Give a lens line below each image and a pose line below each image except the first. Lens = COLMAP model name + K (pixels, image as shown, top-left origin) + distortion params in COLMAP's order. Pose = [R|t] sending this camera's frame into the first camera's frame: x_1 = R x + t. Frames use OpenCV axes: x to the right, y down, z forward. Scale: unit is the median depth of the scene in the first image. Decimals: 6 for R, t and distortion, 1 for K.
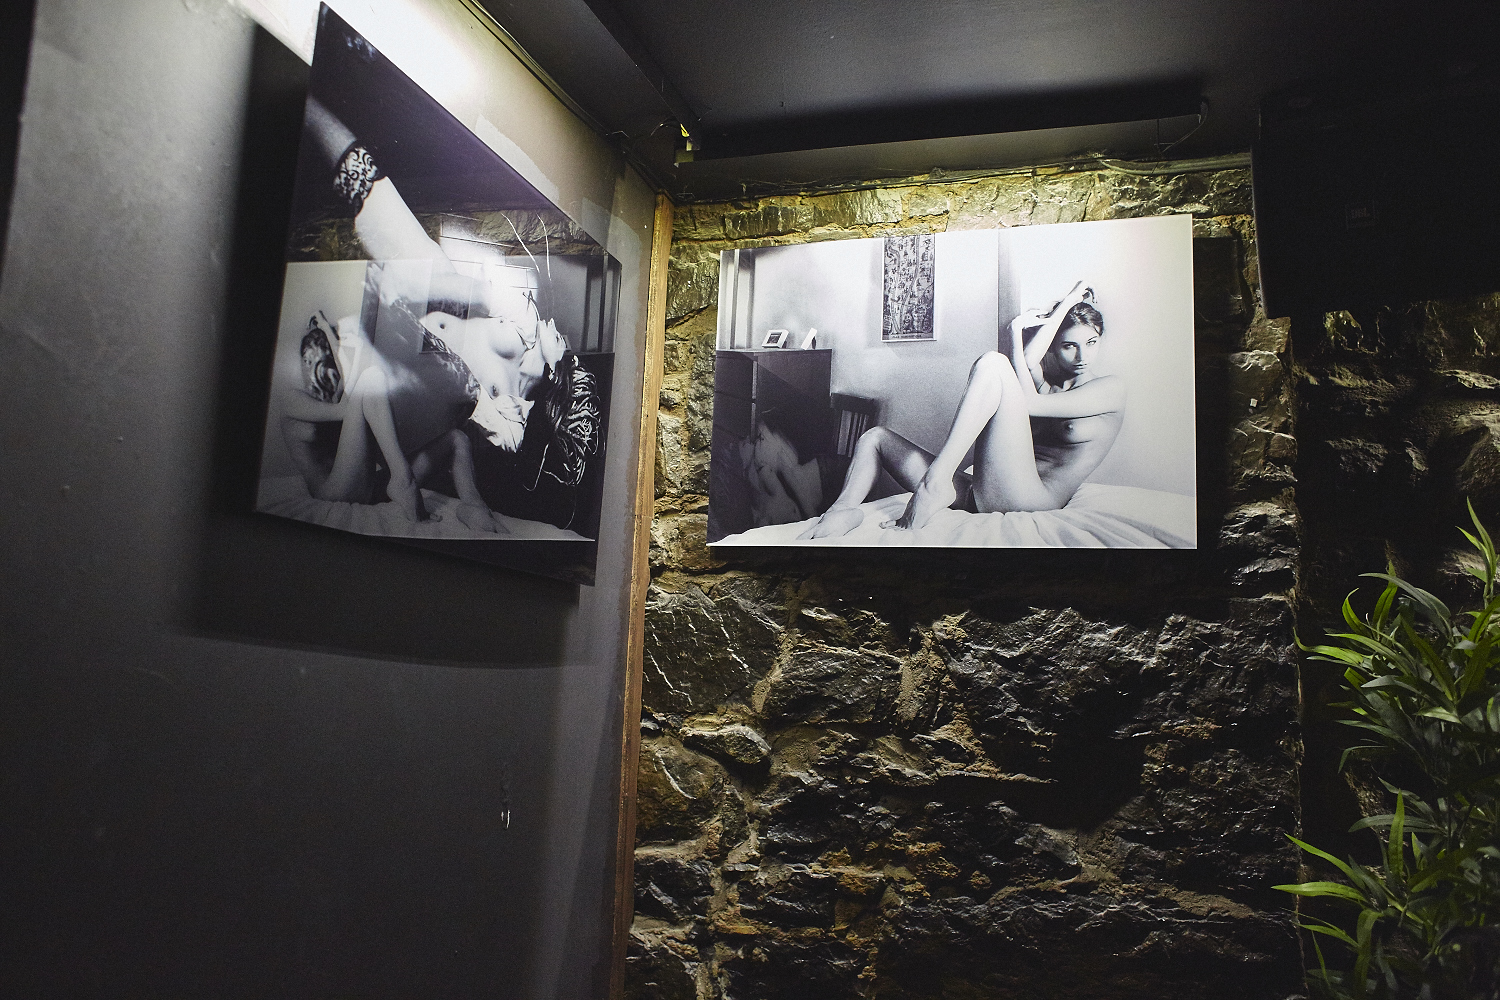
lens RADIAL K [[1189.2, 0, 739.9], [0, 1189.2, 499.5], [0, 0, 1]] dist [-0.099260, 0.115921]
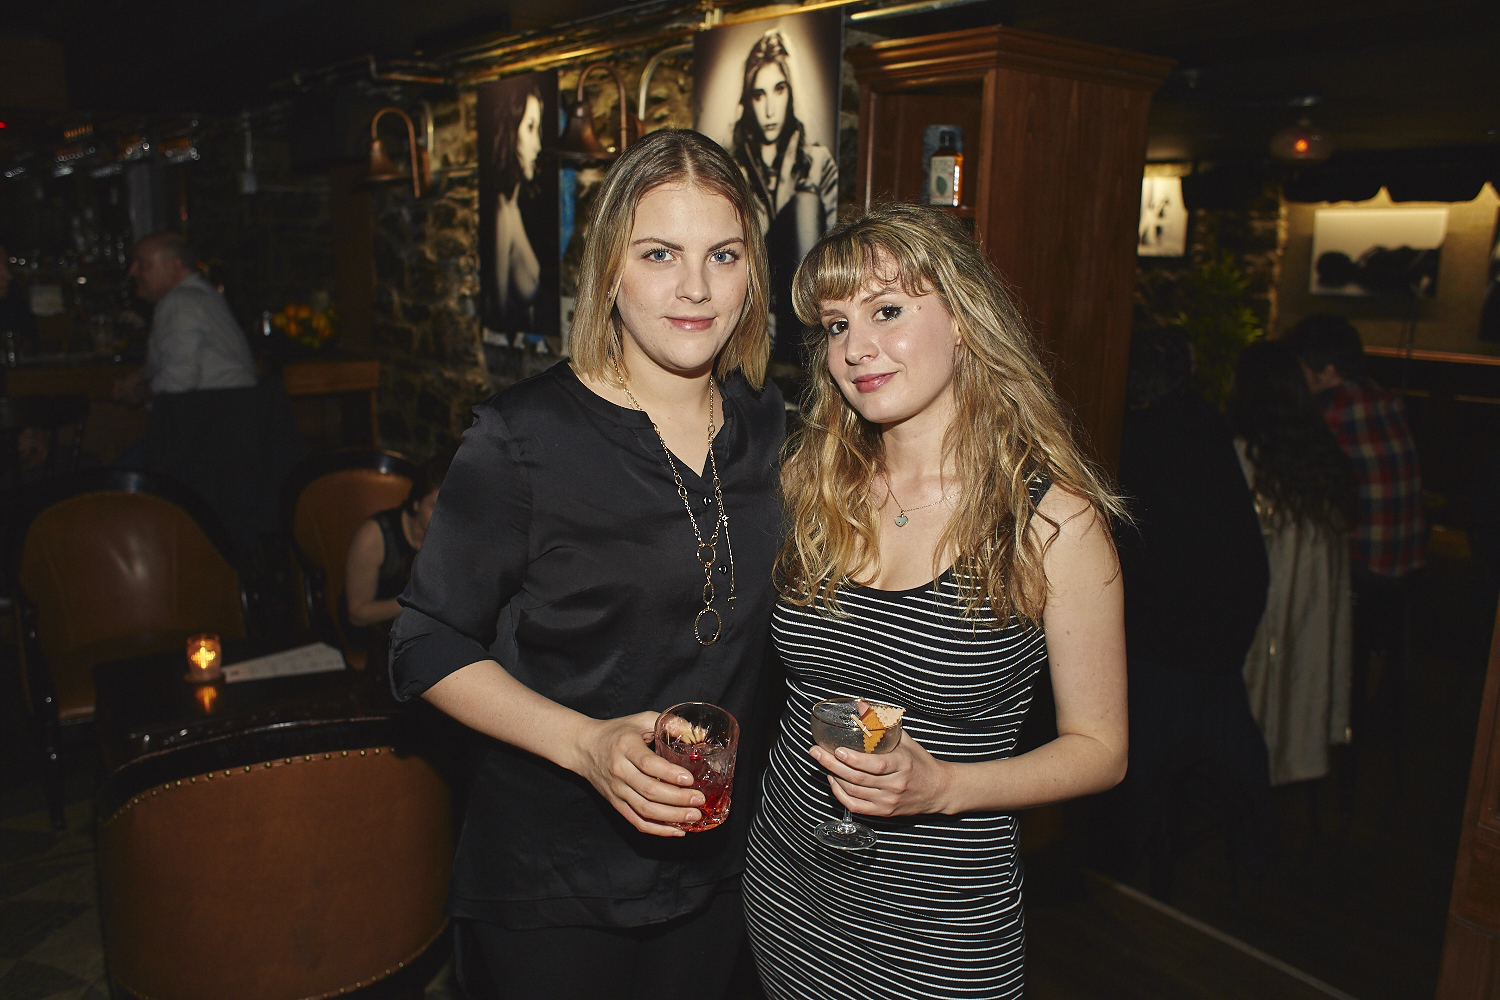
lens RADIAL K [[1189.2, 0, 744.4], [0, 1189.2, 510.1], [0, 0, 1]] dist [-0.099260, 0.115921]
pose [[0.839860, 0.086741, -0.535827, 1.401249], [0.105315, 0.942351, 0.317622, -0.622061], [0.532488, -0.323189, 0.782308, -3.641230]]
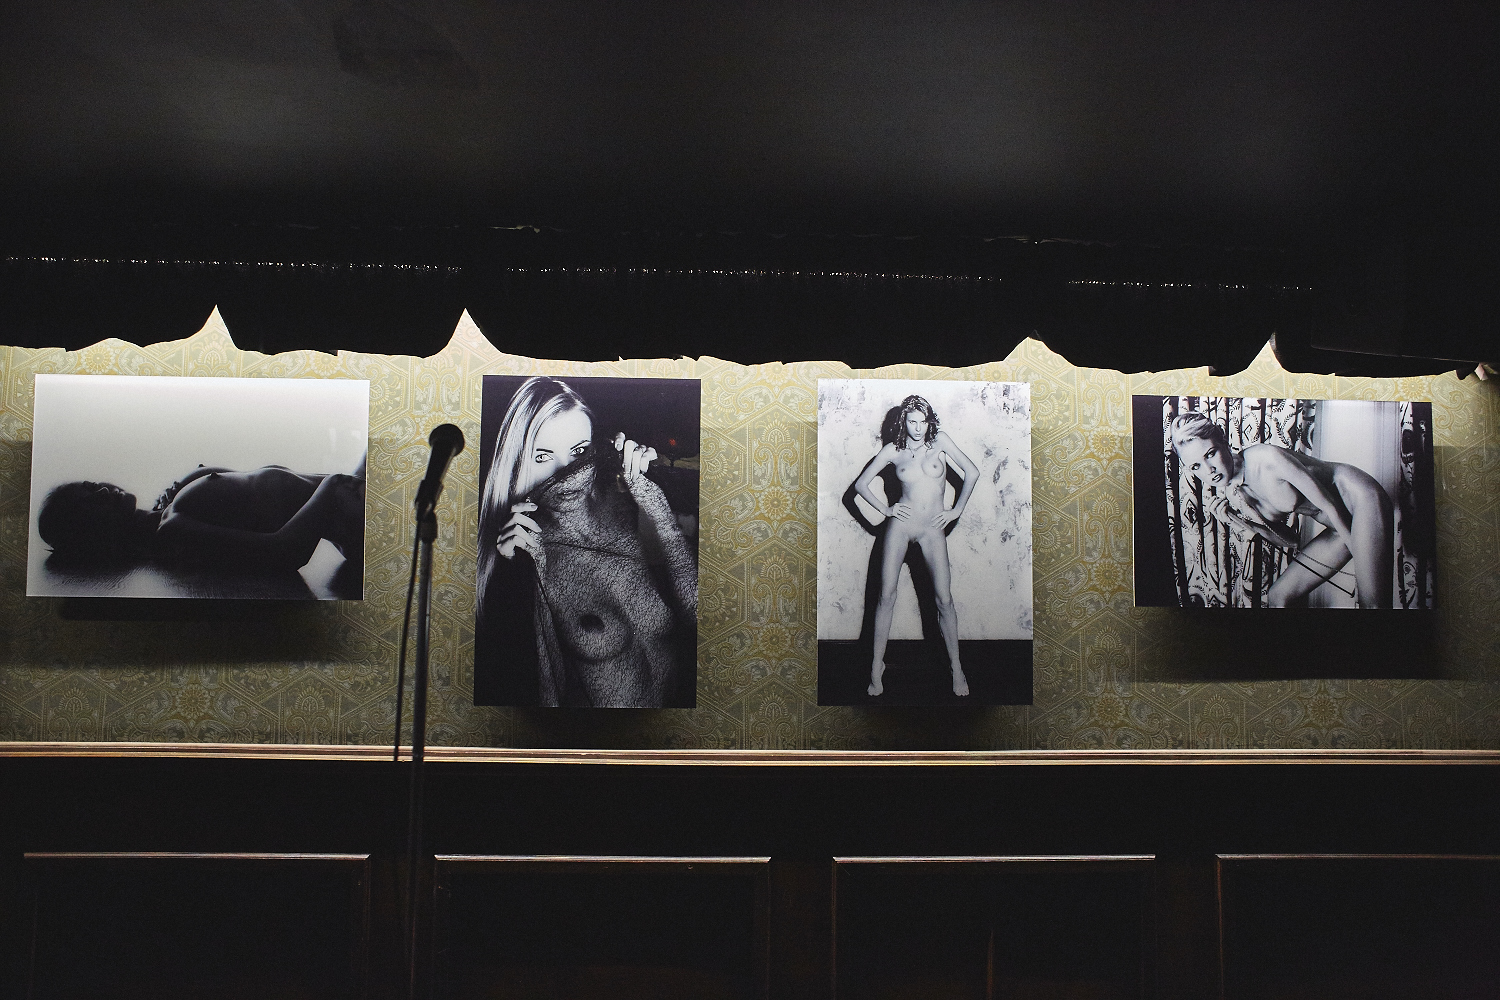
lens RADIAL K [[1189.2, 0, 743.1], [0, 1189.2, 498.4], [0, 0, 1]] dist [-0.099260, 0.115921]
pose [[0.927386, 0.004750, 0.374076, 1.090671], [-0.024830, 0.998496, 0.048877, -0.043769], [-0.373282, -0.054616, 0.926109, -0.781778]]
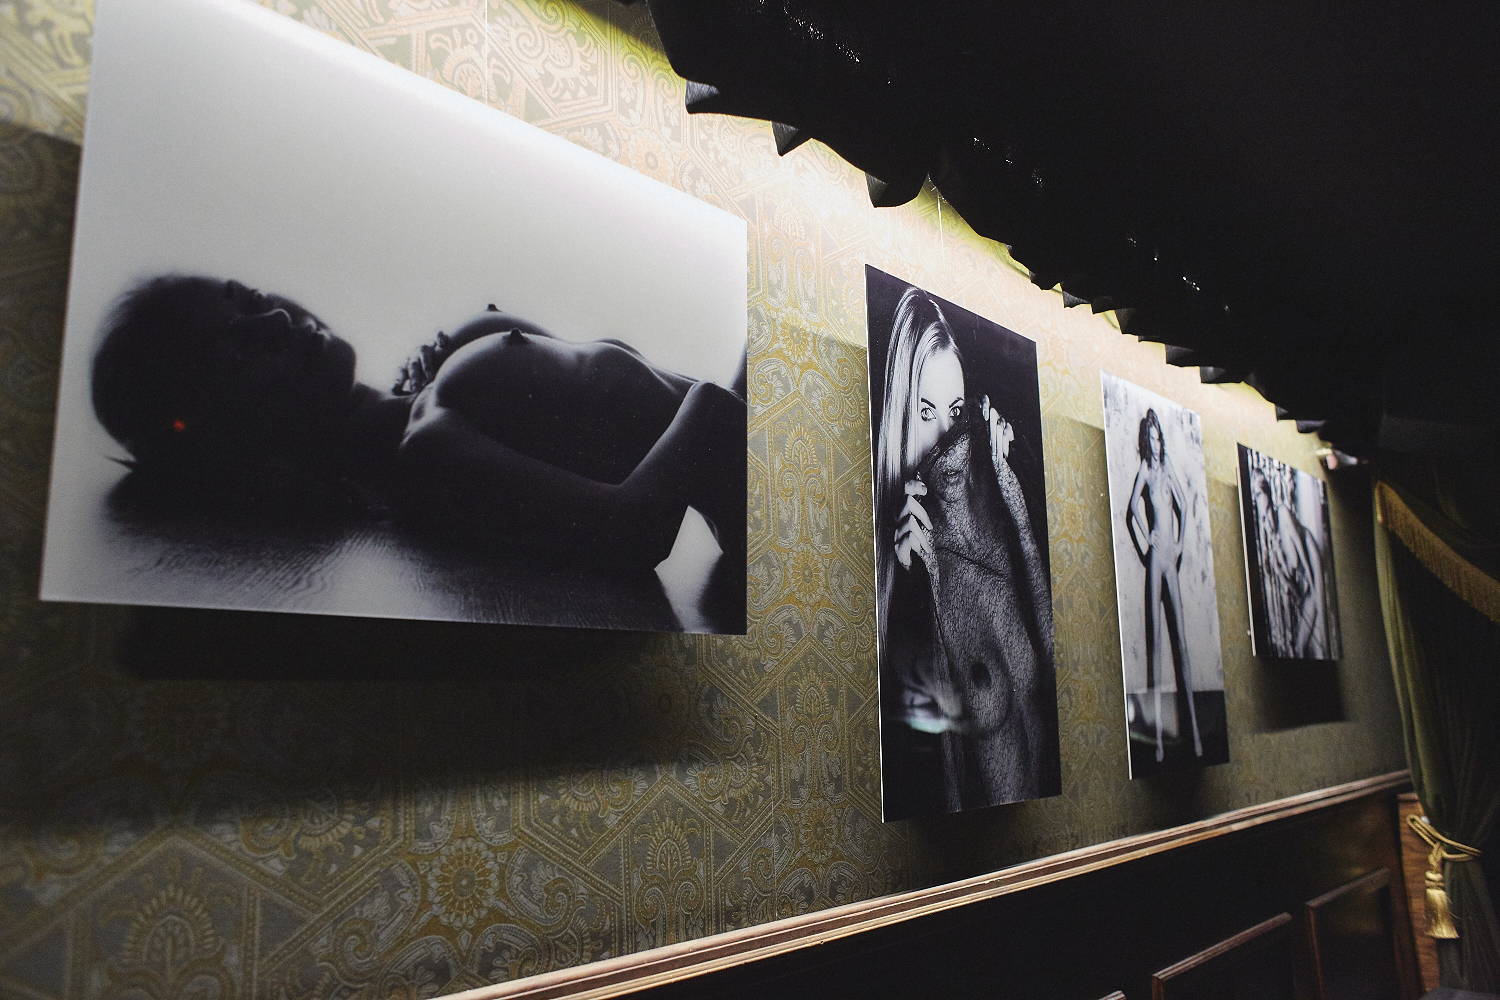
lens RADIAL K [[1189.2, 0, 750.3], [0, 1189.2, 490.1], [0, 0, 1]] dist [-0.099260, 0.115921]
pose [[0.382900, 0.122507, 0.915631, 0.500497], [-0.081430, 0.991786, -0.098643, 0.150116], [-0.920194, -0.036789, 0.389730, 0.459302]]
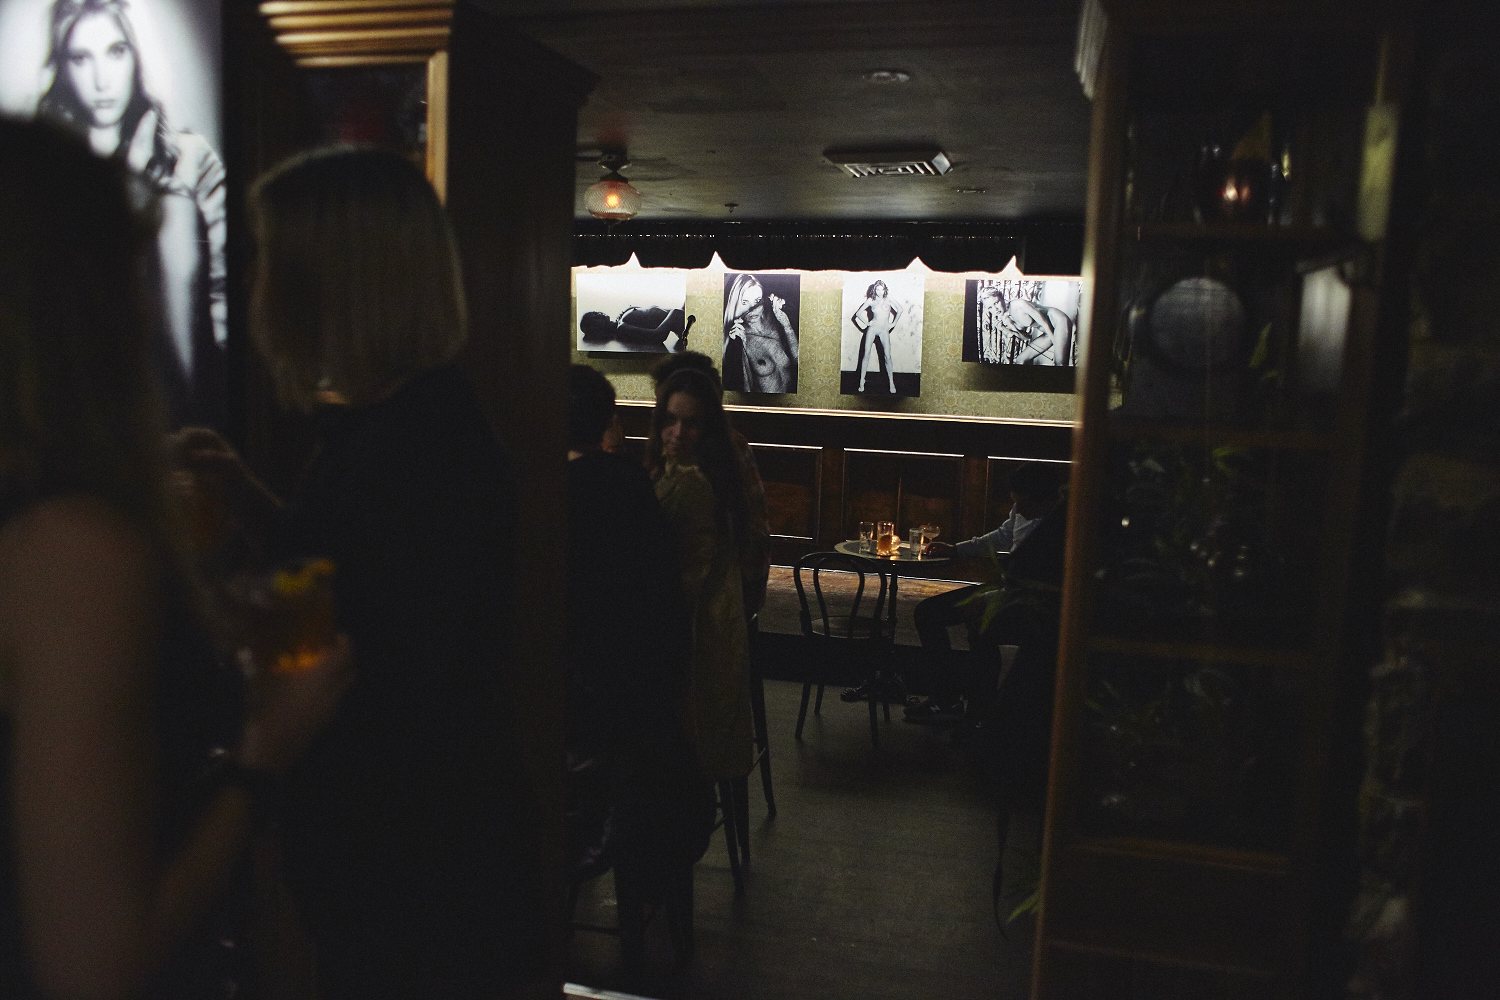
lens RADIAL K [[1189.2, 0, 754.6], [0, 1189.2, 506.5], [0, 0, 1]] dist [-0.099260, 0.115921]
pose [[0.997443, -0.027250, 0.066062, 1.154083], [0.006400, 0.954789, 0.297215, -0.573343], [-0.071174, -0.296032, 0.952523, -3.495723]]
